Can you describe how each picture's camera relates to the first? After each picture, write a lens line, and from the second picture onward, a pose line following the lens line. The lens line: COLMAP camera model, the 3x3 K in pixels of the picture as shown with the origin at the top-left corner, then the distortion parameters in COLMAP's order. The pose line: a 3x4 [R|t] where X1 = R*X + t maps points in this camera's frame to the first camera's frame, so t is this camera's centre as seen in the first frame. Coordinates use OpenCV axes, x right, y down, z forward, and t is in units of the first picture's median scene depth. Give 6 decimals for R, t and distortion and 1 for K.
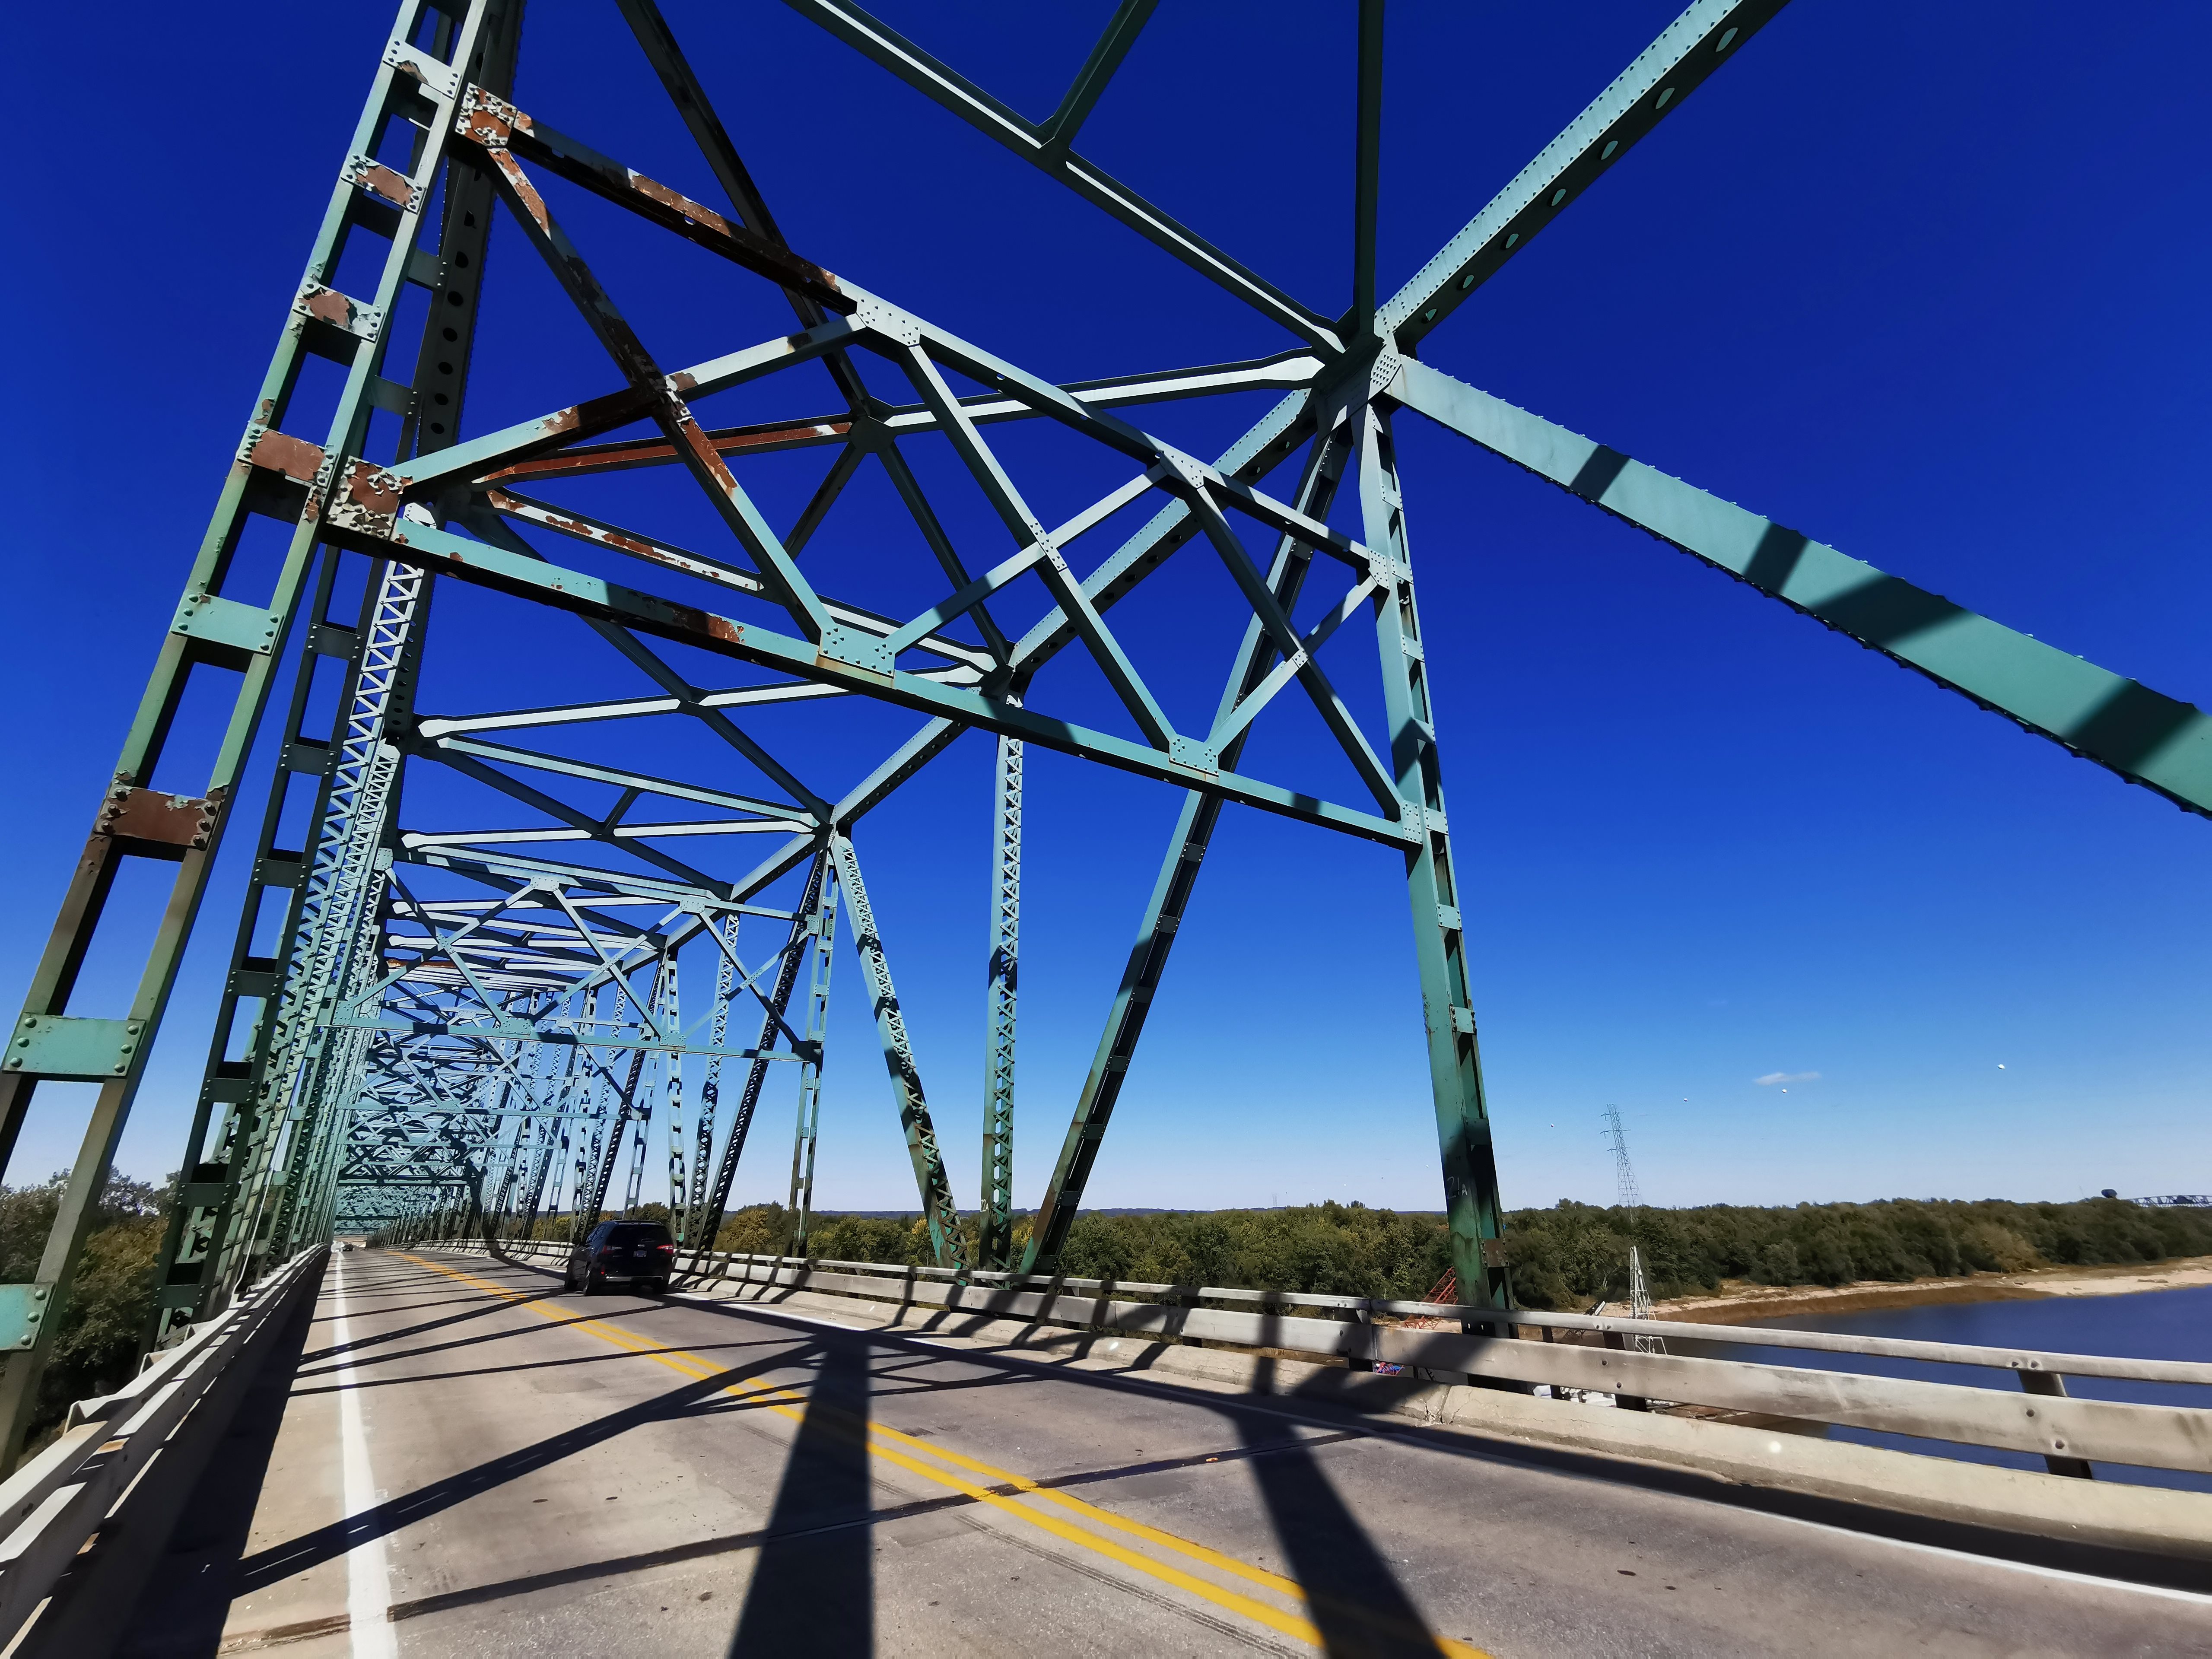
lens RADIAL K [[1015.3, 0, 1106.0], [0, 1015.3, 829.5], [0, 0, 1]] dist [-0.006716, 0.010562]
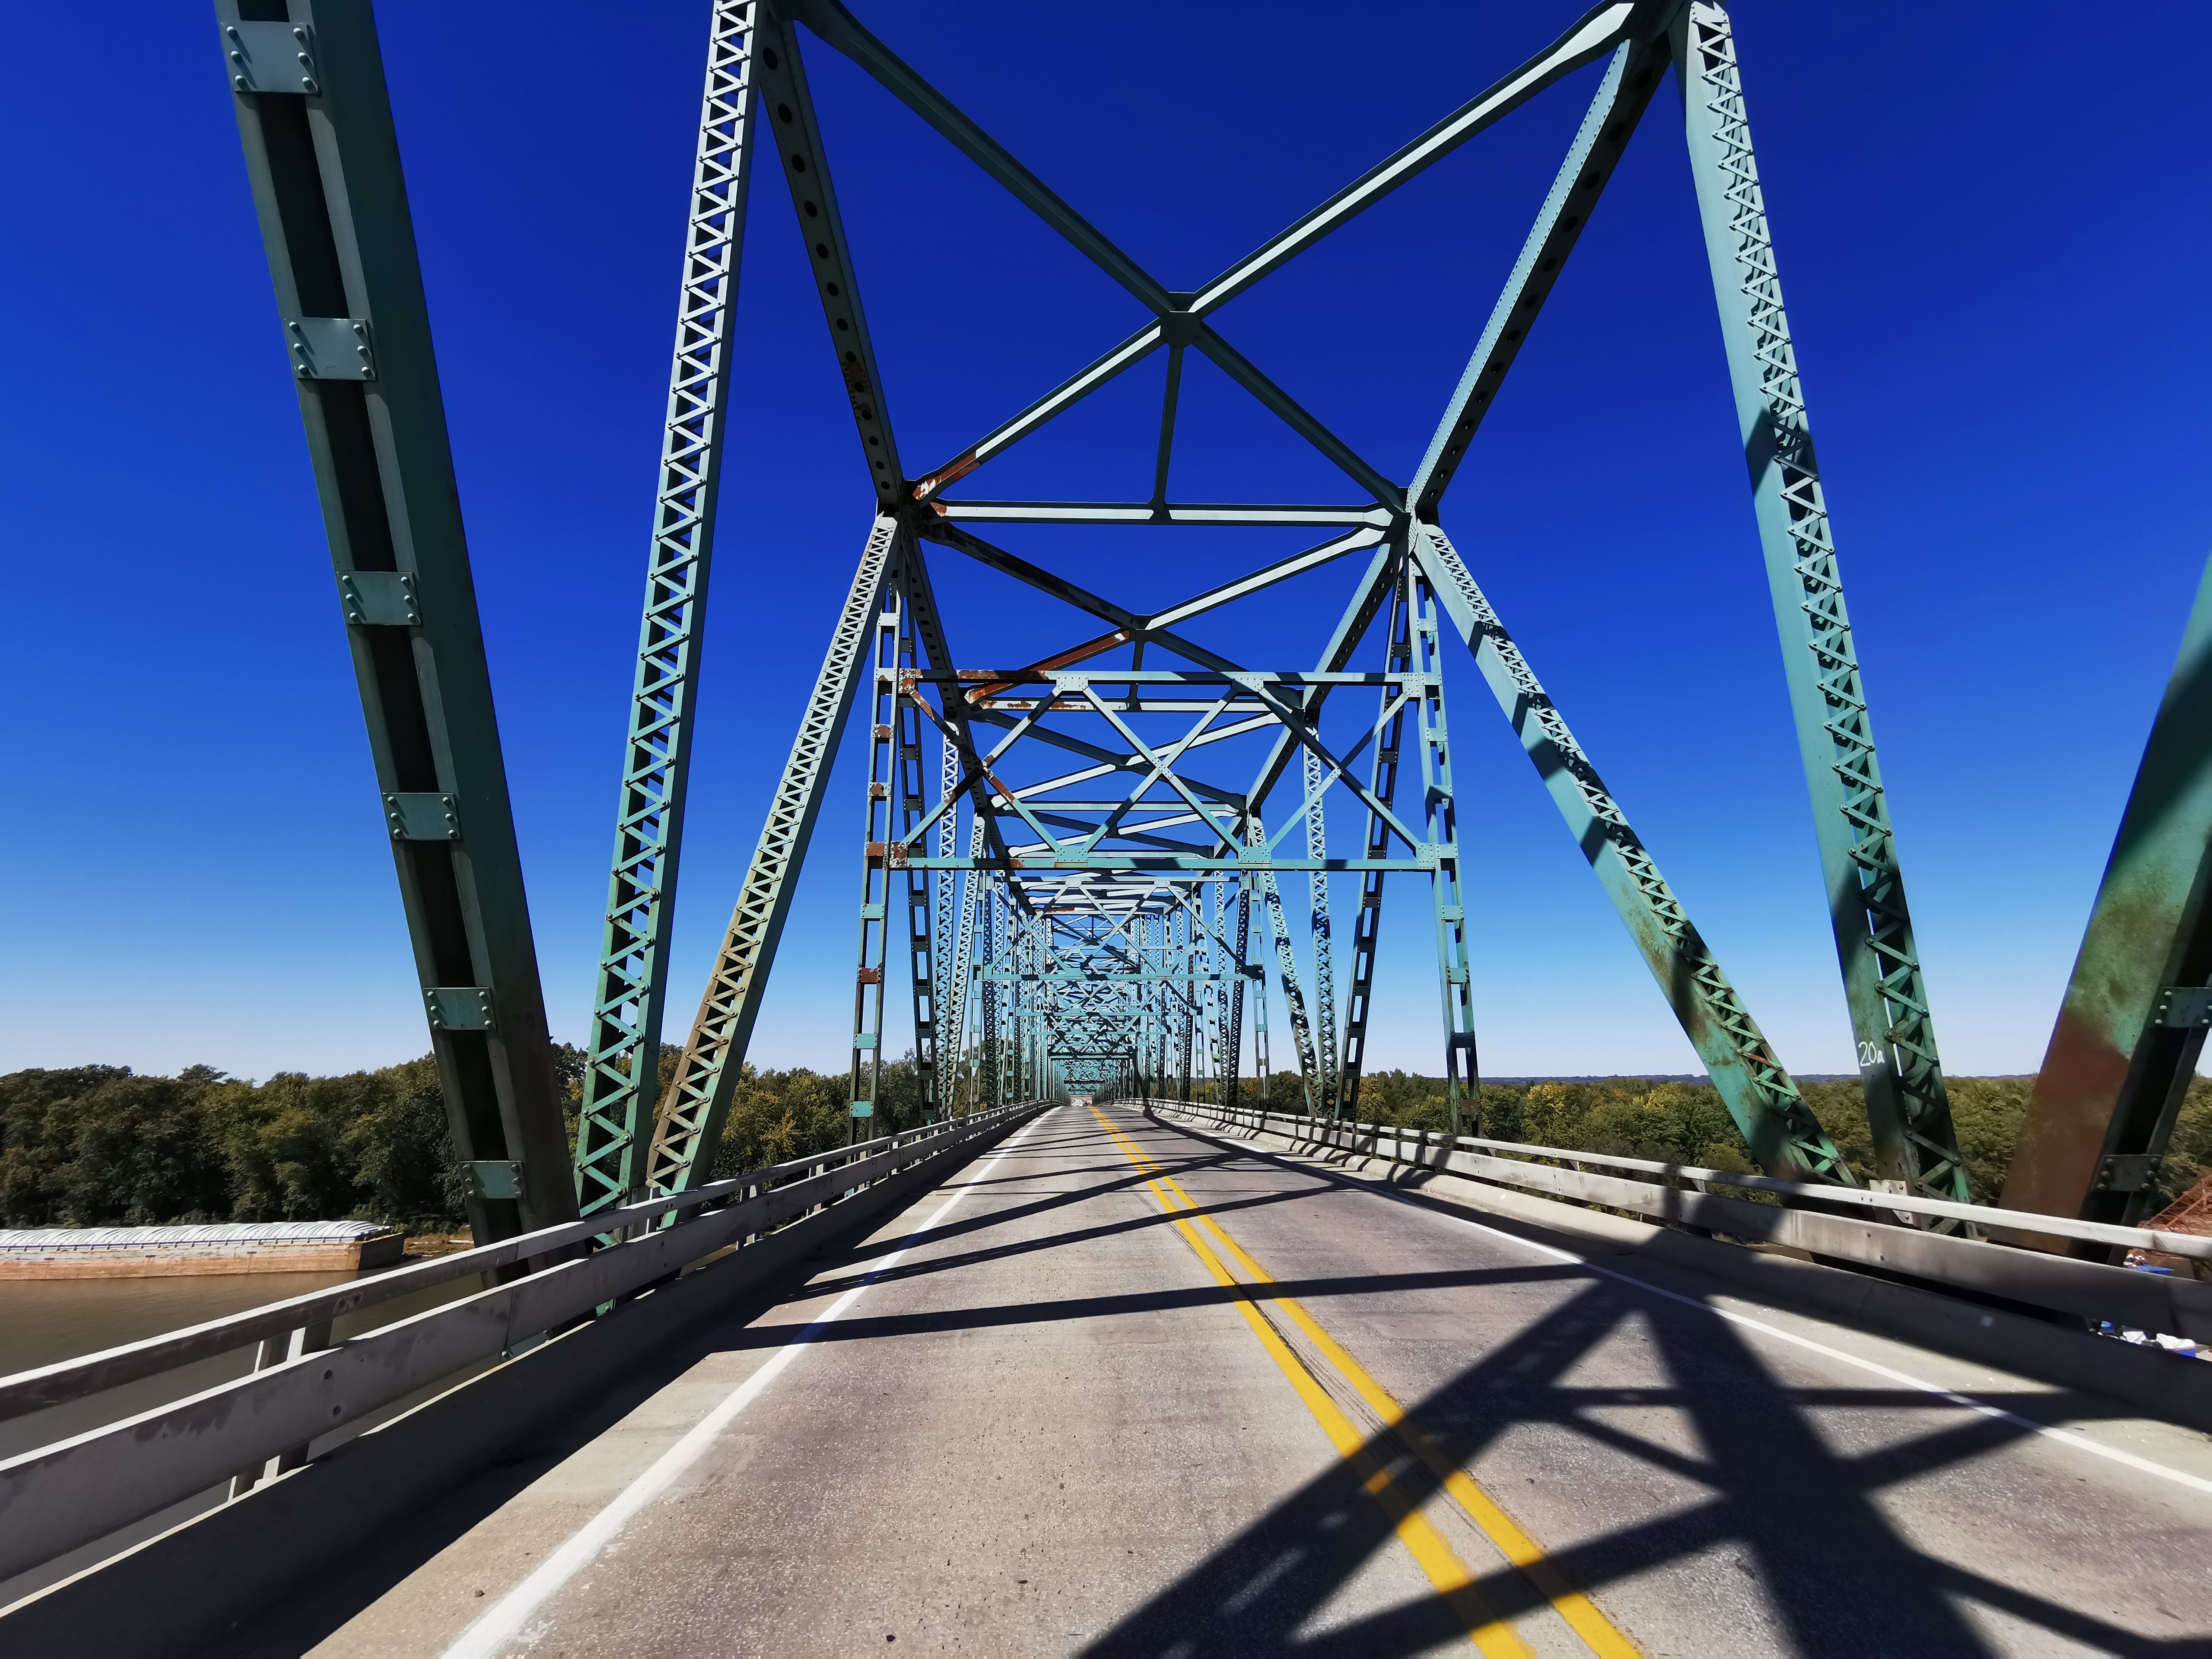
lens RADIAL K [[1077.6, 0, 1126.0], [0, 1077.6, 827.8], [0, 0, 1]] dist [0.011185, 0.000785]
pose [[0.834815, -0.124183, -0.536342, 0.523342], [0.194487, 0.977934, 0.076291, -0.174557], [0.515033, -0.168000, 0.840546, -0.443018]]
